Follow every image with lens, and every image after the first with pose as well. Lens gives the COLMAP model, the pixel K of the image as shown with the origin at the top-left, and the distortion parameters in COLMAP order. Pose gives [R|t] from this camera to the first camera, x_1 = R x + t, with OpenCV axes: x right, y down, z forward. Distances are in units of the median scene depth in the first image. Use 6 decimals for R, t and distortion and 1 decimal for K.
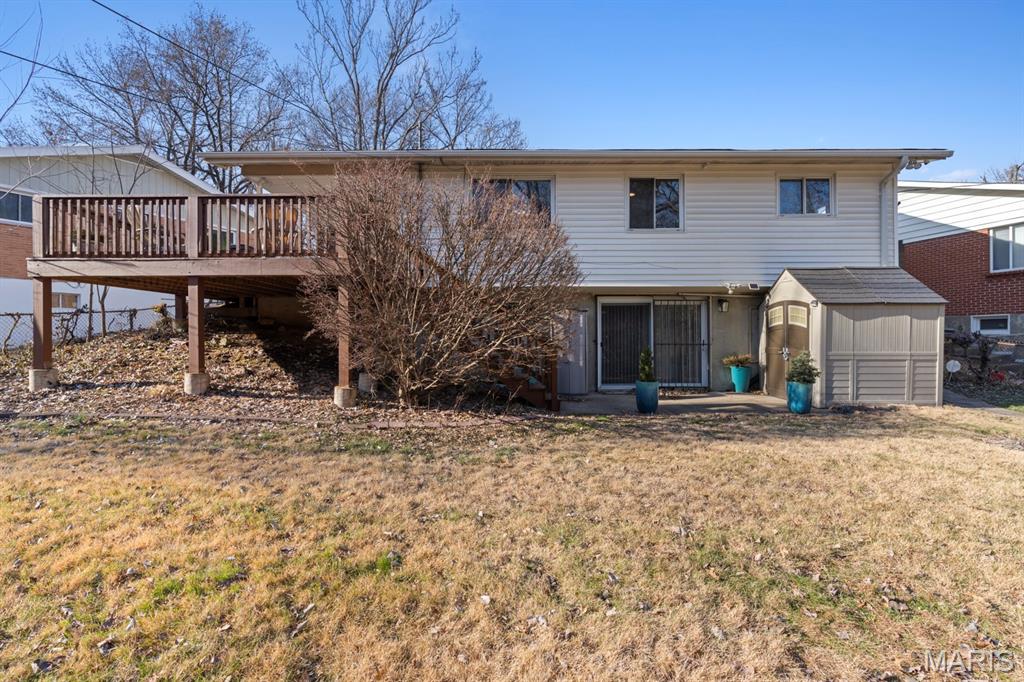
lens RADIAL K [[487.4, 0, 512.0], [0, 487.4, 341.0], [0, 0, 1]] dist [0.004915, -0.000161]
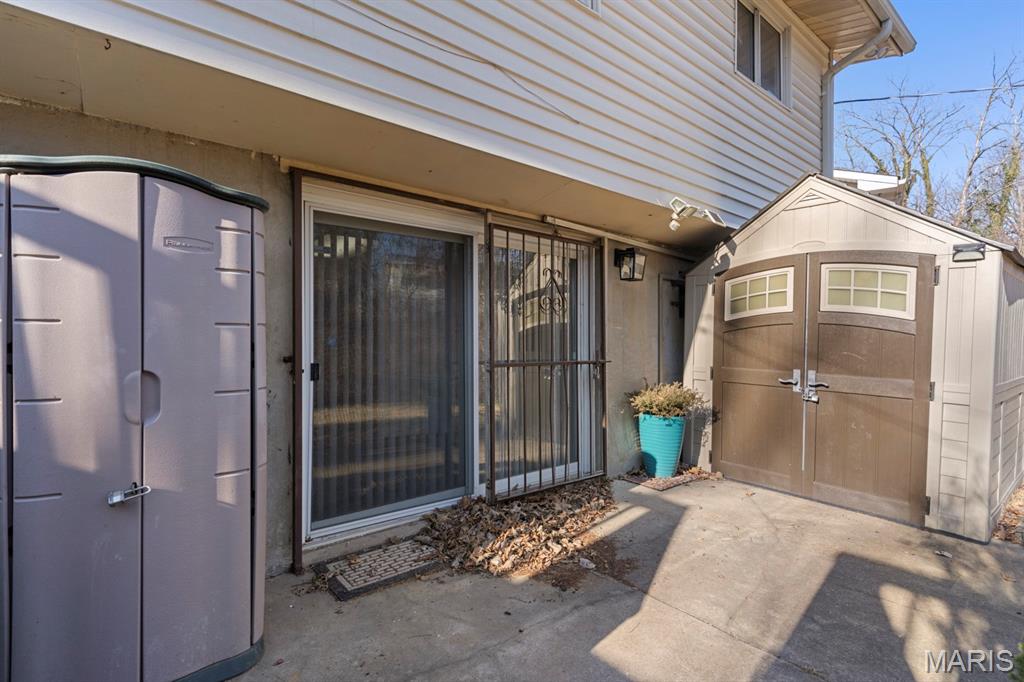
lens RADIAL K [[487.4, 0, 512.0], [0, 487.4, 341.0], [0, 0, 1]] dist [0.004915, -0.000161]
pose [[0.771477, 0.002017, 0.636254, 0.106646], [0.001840, 0.999984, -0.005401, -0.008217], [-0.636254, 0.005338, 0.771461, 0.781759]]
